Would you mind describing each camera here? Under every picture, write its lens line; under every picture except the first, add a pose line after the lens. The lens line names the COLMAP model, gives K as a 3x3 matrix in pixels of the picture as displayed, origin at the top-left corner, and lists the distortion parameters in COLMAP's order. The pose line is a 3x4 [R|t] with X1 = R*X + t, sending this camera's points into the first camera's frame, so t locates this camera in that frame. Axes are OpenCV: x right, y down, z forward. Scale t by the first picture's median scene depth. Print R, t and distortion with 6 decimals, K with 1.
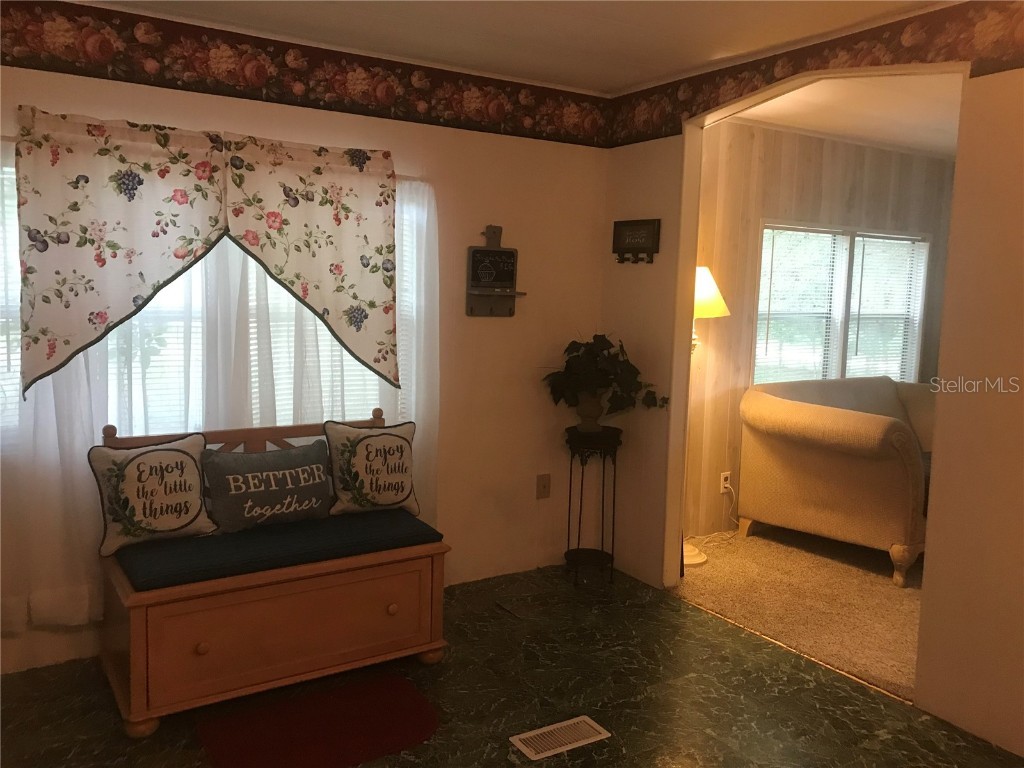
lens RADIAL K [[876.2, 0, 541.6], [0, 876.2, 369.3], [0, 0, 1]] dist [0.021568, -0.007953]
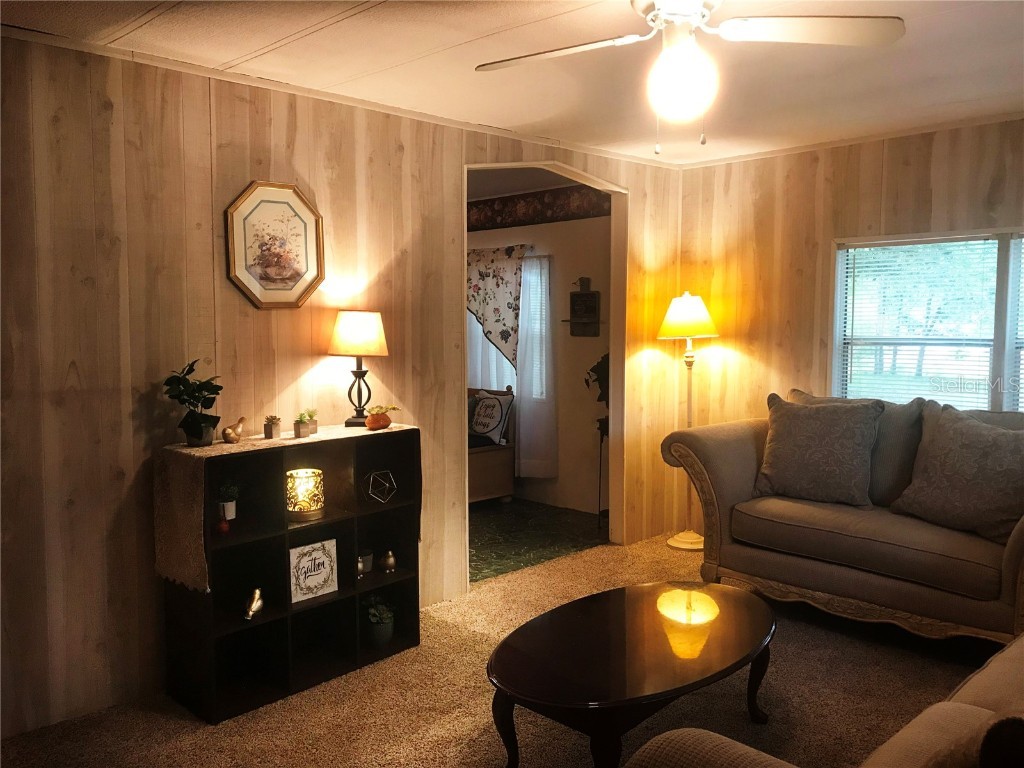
lens RADIAL K [[842.0, 0, 505.6], [0, 842.0, 381.8], [0, 0, 1]] dist [0.010735, -0.010771]
pose [[0.168864, 0.048469, -0.984447, 1.557387], [-0.086619, 0.995656, 0.034163, -0.022701], [0.981826, 0.079503, 0.172328, 0.697149]]
